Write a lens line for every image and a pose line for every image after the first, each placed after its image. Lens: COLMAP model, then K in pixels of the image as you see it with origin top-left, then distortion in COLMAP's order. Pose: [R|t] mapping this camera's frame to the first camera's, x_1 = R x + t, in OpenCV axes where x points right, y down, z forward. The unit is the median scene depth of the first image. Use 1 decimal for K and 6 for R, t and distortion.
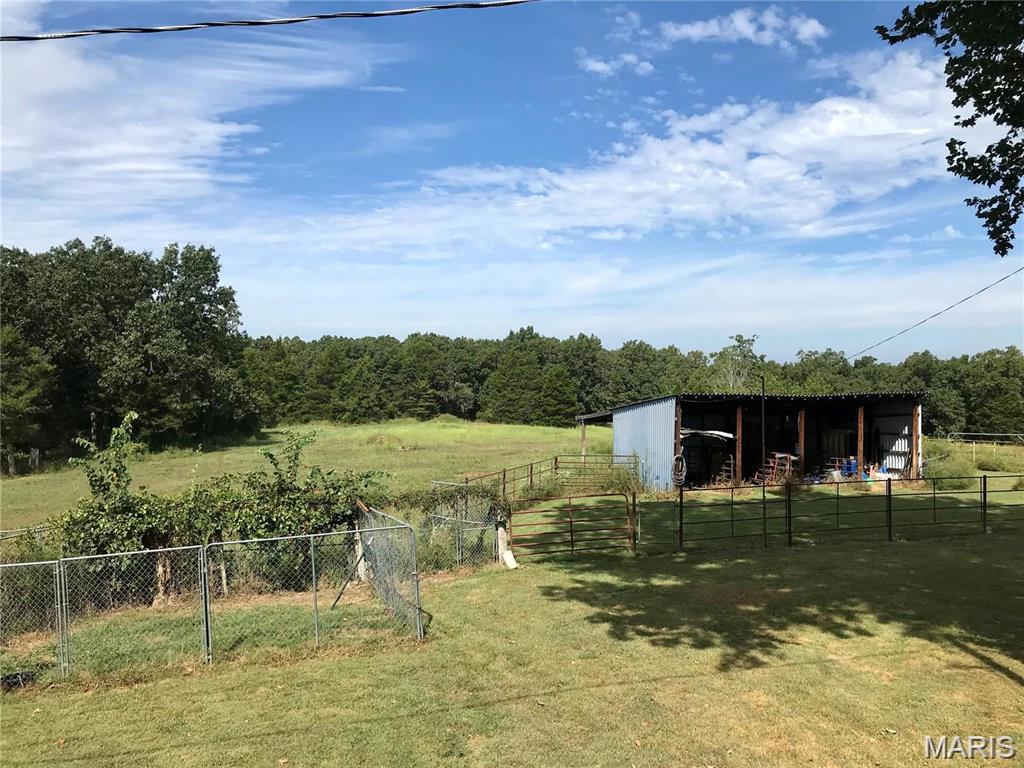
lens RADIAL K [[858.4, 0, 521.6], [0, 858.4, 366.8], [0, 0, 1]] dist [0.062083, -0.056659]
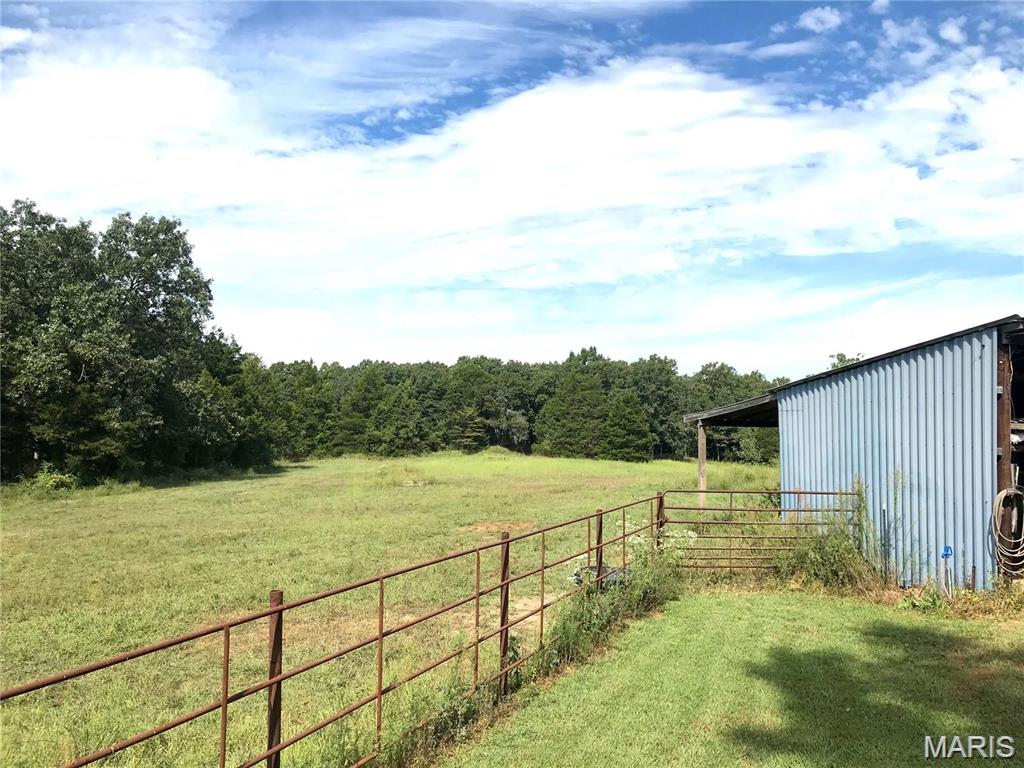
lens RADIAL K [[858.4, 0, 519.0], [0, 858.4, 373.4], [0, 0, 1]] dist [0.062083, -0.056659]
pose [[0.997055, -0.005421, -0.076503, 0.001346], [0.002501, 0.999266, -0.038213, 0.014866], [0.076654, 0.037909, 0.996337, 0.137211]]
